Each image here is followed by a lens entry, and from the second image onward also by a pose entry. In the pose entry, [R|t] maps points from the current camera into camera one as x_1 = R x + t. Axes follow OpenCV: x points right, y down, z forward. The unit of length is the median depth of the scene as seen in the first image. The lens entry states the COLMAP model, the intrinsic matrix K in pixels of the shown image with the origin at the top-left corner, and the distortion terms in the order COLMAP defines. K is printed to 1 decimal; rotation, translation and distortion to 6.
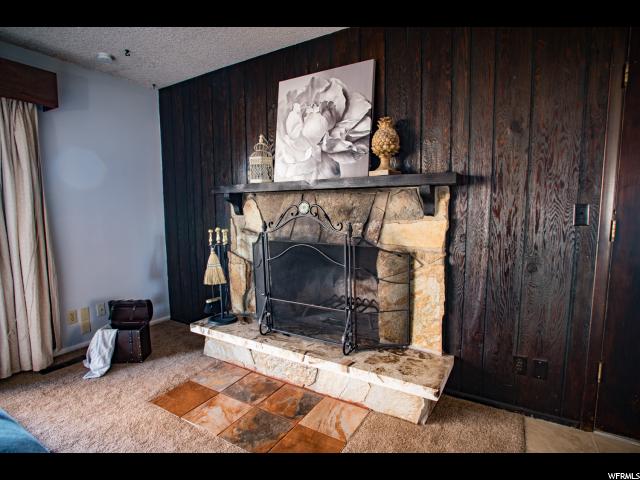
lens RADIAL K [[325.9, 0, 320.0], [0, 325.9, 240.0], [0, 0, 1]] dist [-0.005068, 0.000060]
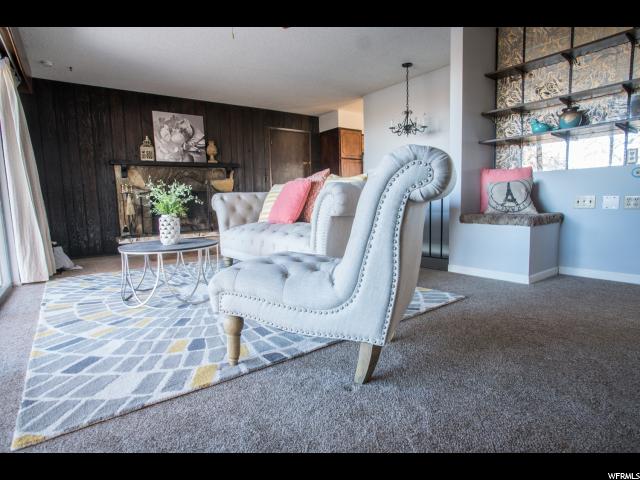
lens RADIAL K [[354.2, 0, 320.0], [0, 354.2, 240.0], [0, 0, 1]] dist [0.001971, 0.000321]
pose [[0.405810, -0.137341, 0.903579, -1.975707], [0.088146, 0.989917, 0.110877, 0.168613], [-0.909697, 0.034652, 0.413825, -0.902197]]
